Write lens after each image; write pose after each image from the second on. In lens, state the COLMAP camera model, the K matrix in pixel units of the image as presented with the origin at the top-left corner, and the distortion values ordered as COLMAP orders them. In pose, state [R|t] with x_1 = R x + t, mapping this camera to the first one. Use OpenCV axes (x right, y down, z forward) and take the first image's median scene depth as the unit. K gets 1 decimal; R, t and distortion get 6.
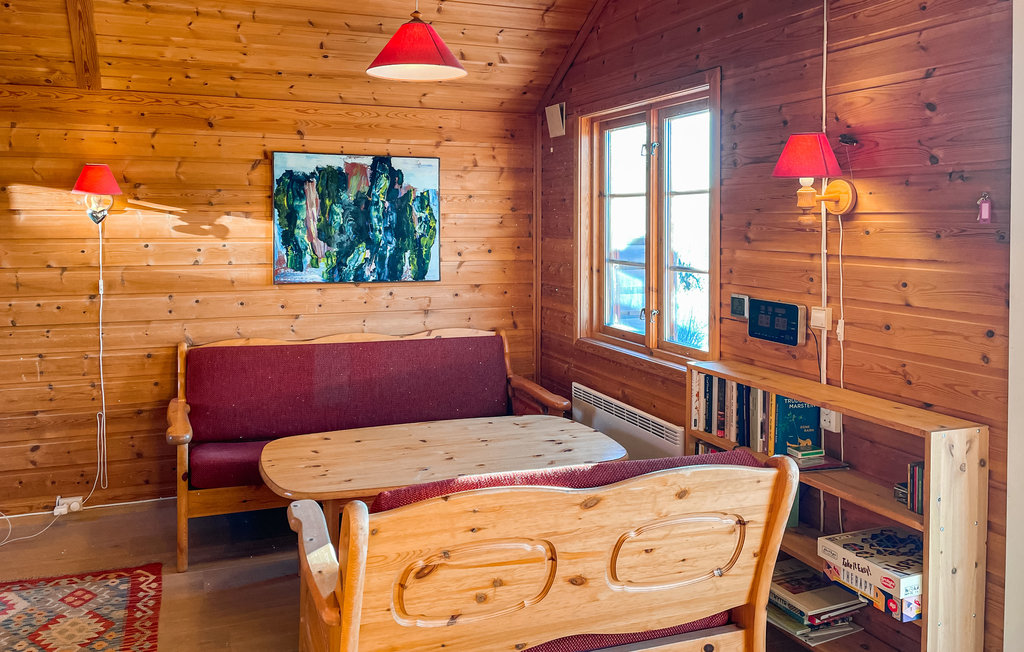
lens RADIAL K [[791.7, 0, 512.2], [0, 791.7, 245.4], [0, 0, 1]] dist [0.003933, -0.010022]
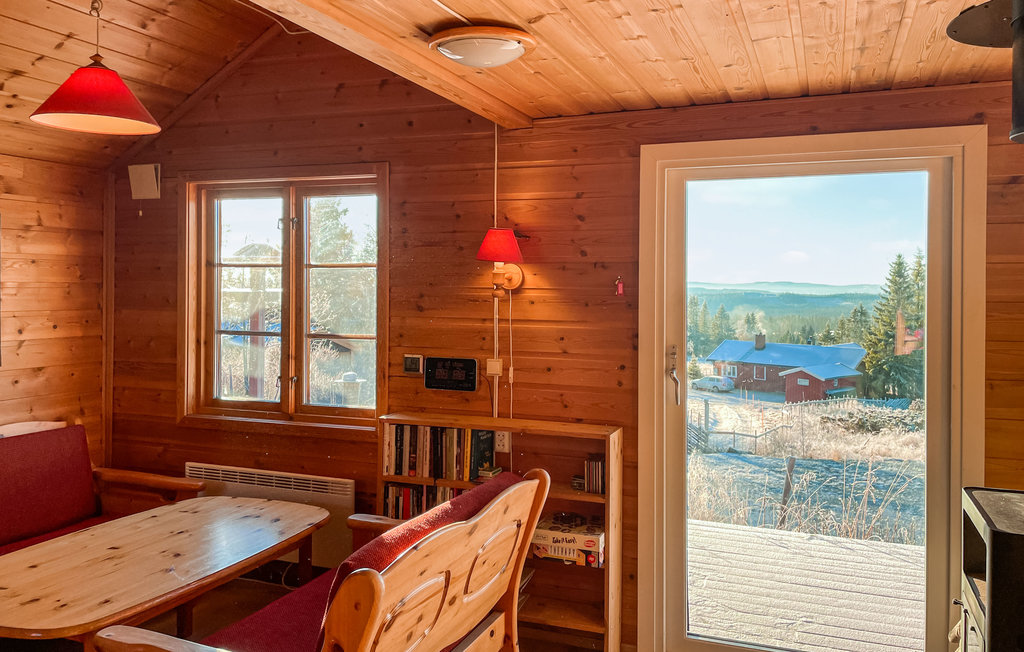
lens RADIAL K [[821.0, 0, 511.9], [0, 821.0, 276.9], [0, 0, 1]] dist [0.056448, -0.006470]
pose [[0.655916, 0.005160, 0.754816, -0.560080], [0.018705, 0.999558, -0.023087, -0.024208], [-0.754602, 0.029261, 0.655530, 0.068564]]
